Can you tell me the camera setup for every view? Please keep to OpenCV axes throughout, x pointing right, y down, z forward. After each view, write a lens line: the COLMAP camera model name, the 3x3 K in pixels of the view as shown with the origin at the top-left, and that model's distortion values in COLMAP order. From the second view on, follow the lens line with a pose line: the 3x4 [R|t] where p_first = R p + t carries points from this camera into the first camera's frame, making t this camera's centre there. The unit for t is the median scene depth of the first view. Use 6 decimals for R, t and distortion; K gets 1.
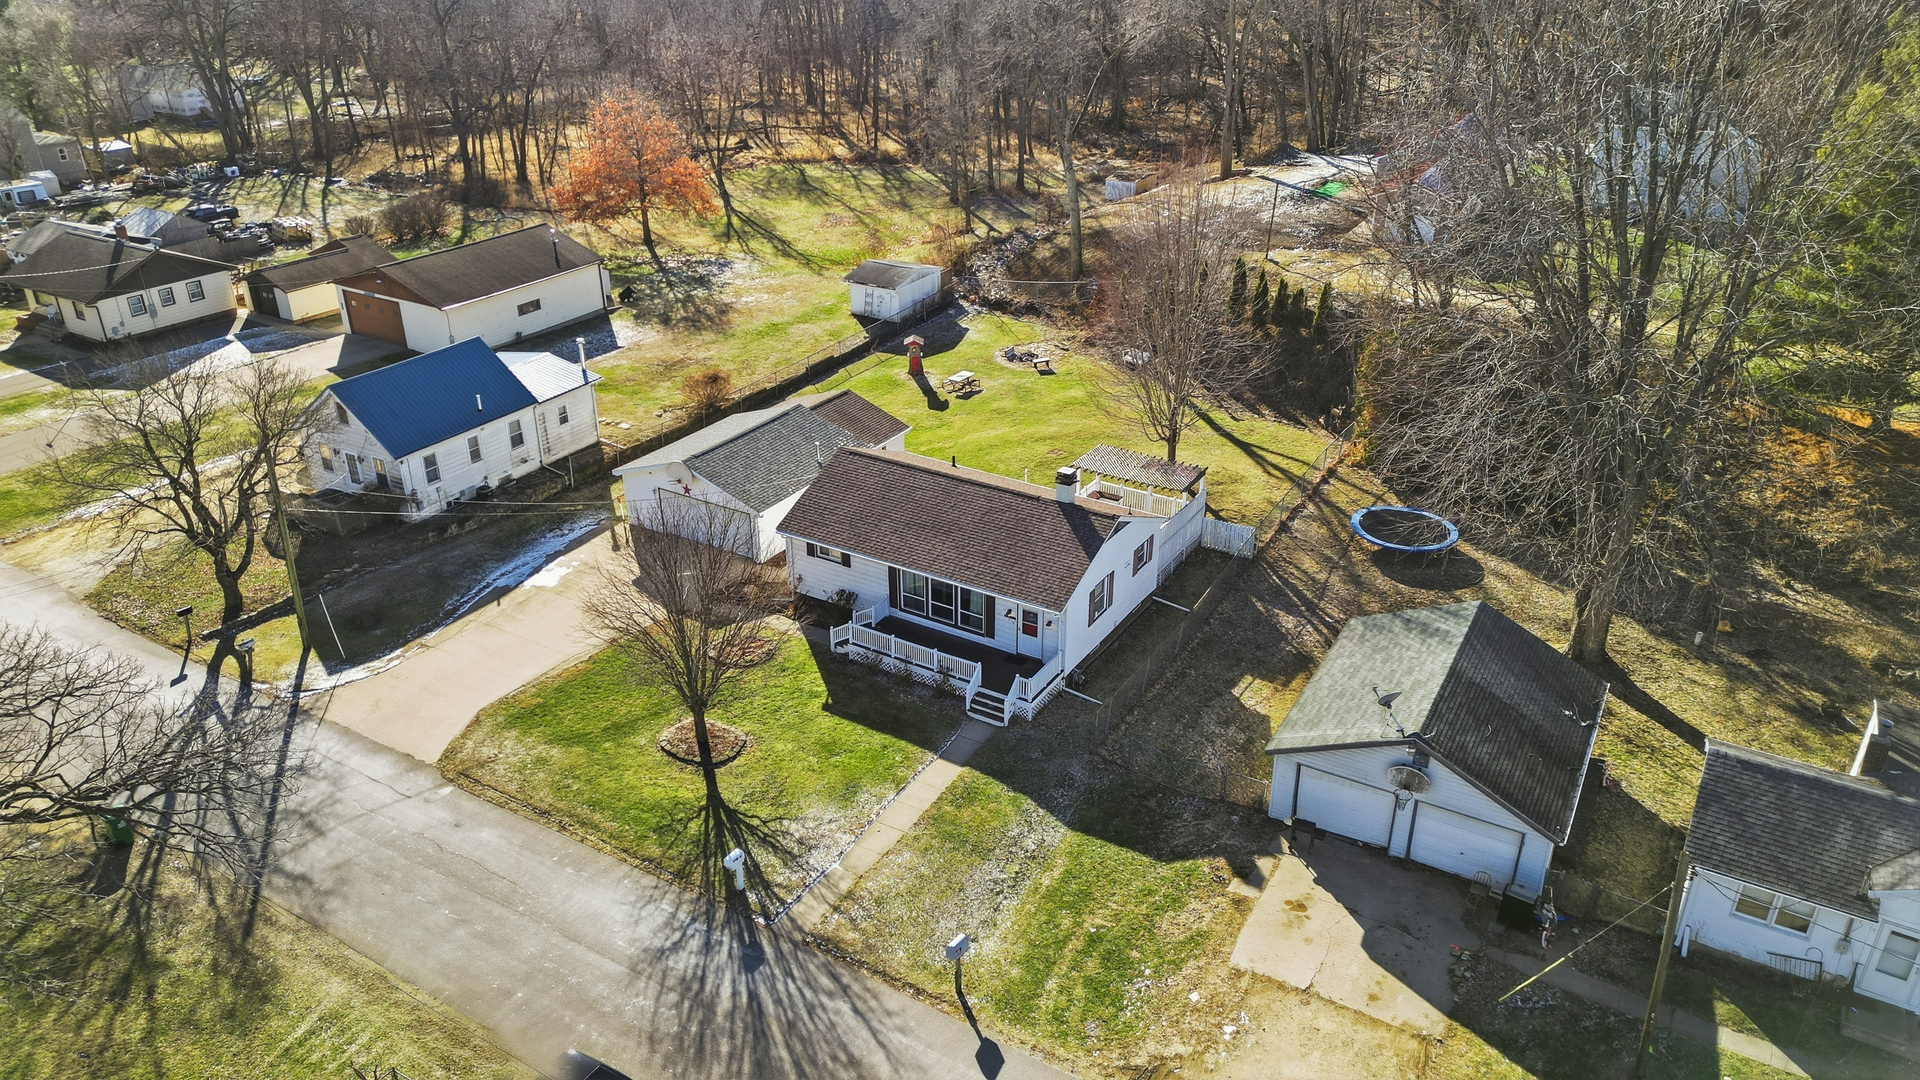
lens RADIAL K [[1346.5, 0, 955.0], [0, 1346.5, 504.4], [0, 0, 1]] dist [0.112250, -0.139976]
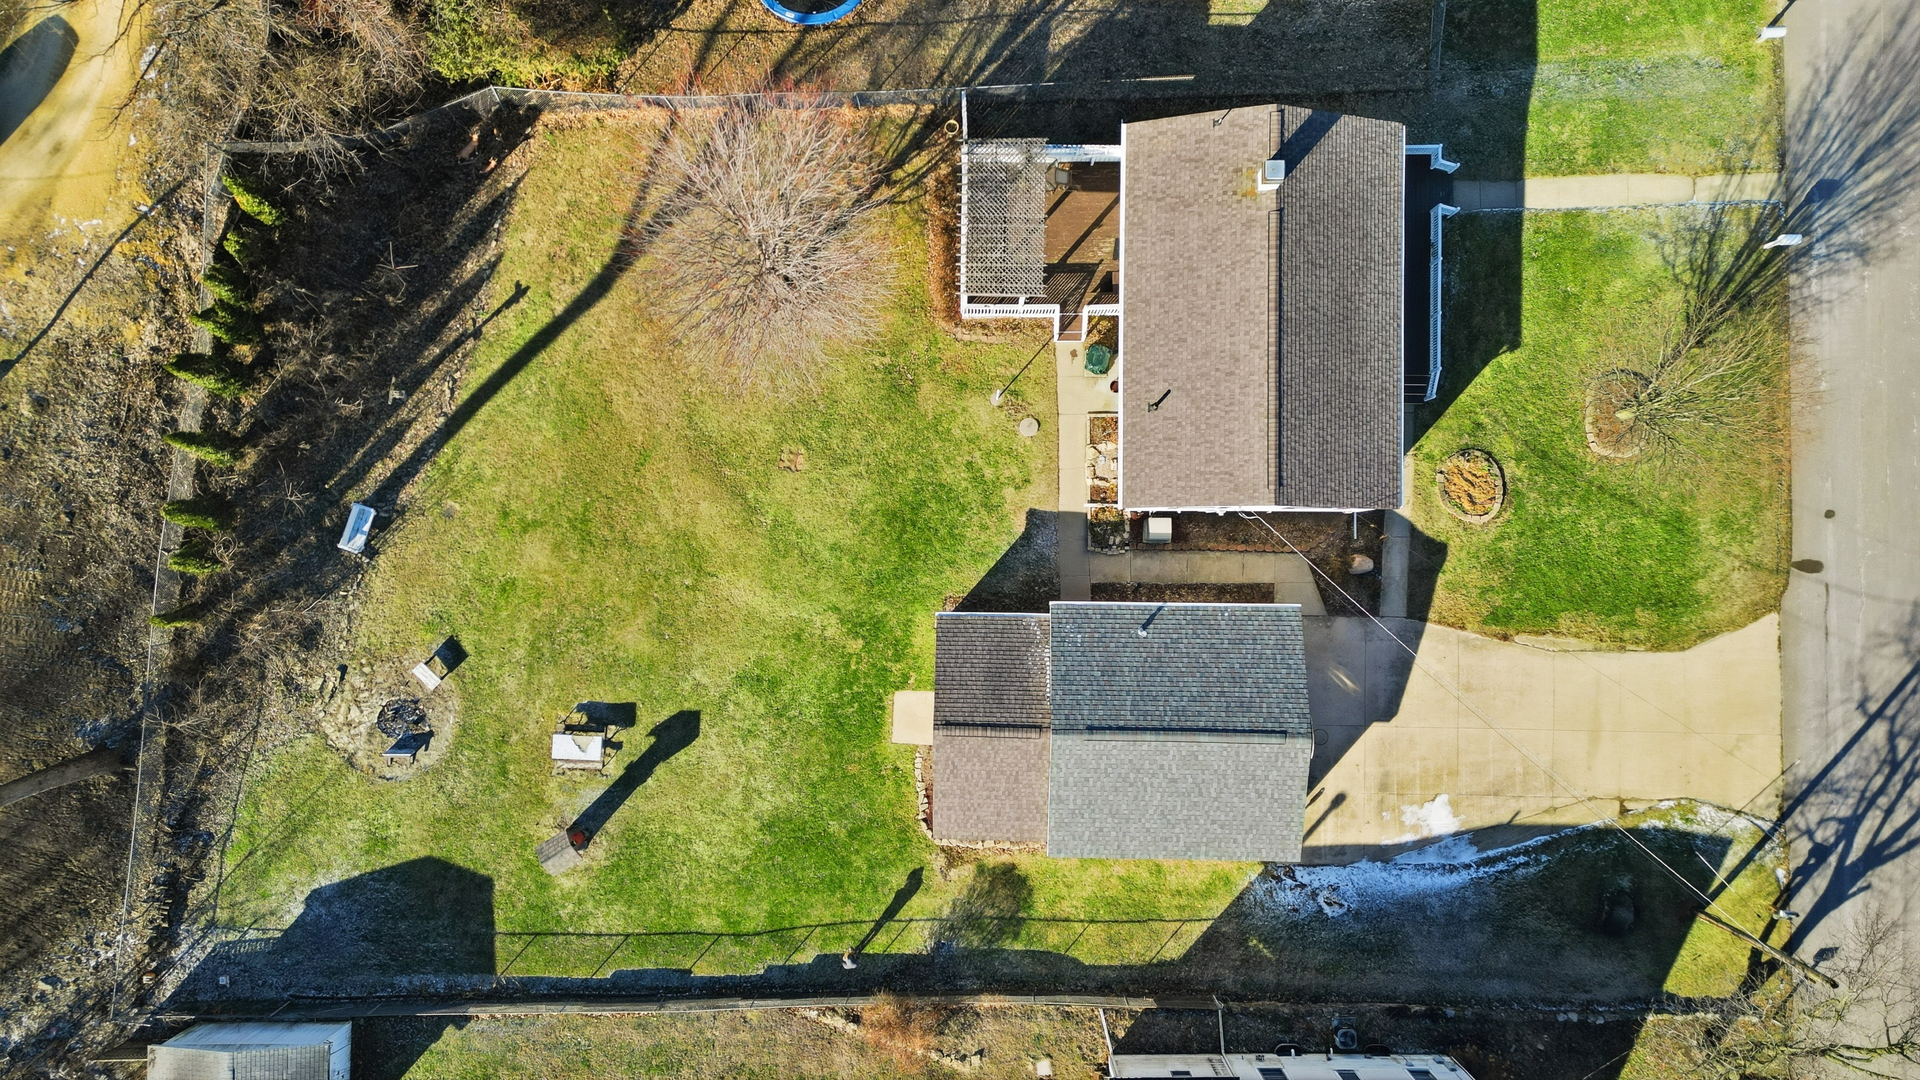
lens RADIAL K [[1336.9, 0, 960.0], [0, 1336.9, 540.0], [0, 0, 1]] dist [0.062309, -0.049816]
pose [[-0.516142, -0.856082, 0.026847, -0.031504], [0.369726, -0.194419, 0.908573, -0.880211], [-0.772593, 0.478879, 0.416864, 0.914286]]
